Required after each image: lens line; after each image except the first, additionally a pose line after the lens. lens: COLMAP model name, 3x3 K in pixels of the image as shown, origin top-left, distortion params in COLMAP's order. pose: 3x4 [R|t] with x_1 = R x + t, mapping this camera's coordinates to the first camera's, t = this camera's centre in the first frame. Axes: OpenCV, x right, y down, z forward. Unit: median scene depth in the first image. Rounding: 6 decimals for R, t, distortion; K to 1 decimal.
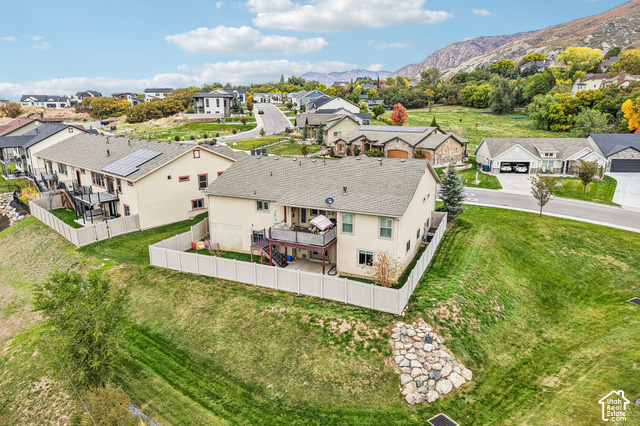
lens RADIAL K [[441.7, 0, 320.1], [0, 441.7, 212.1], [0, 0, 1]] dist [0.024833, -0.022118]
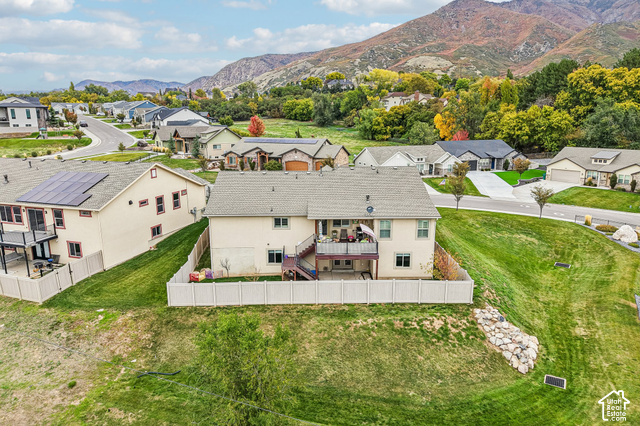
lens RADIAL K [[441.7, 0, 321.2], [0, 441.7, 214.8], [0, 0, 1]] dist [0.024833, -0.022118]
pose [[0.892065, -0.094604, 0.441894, -0.372164], [0.103967, 0.994576, 0.003044, -0.019512], [-0.439785, 0.043227, 0.897062, 0.088386]]
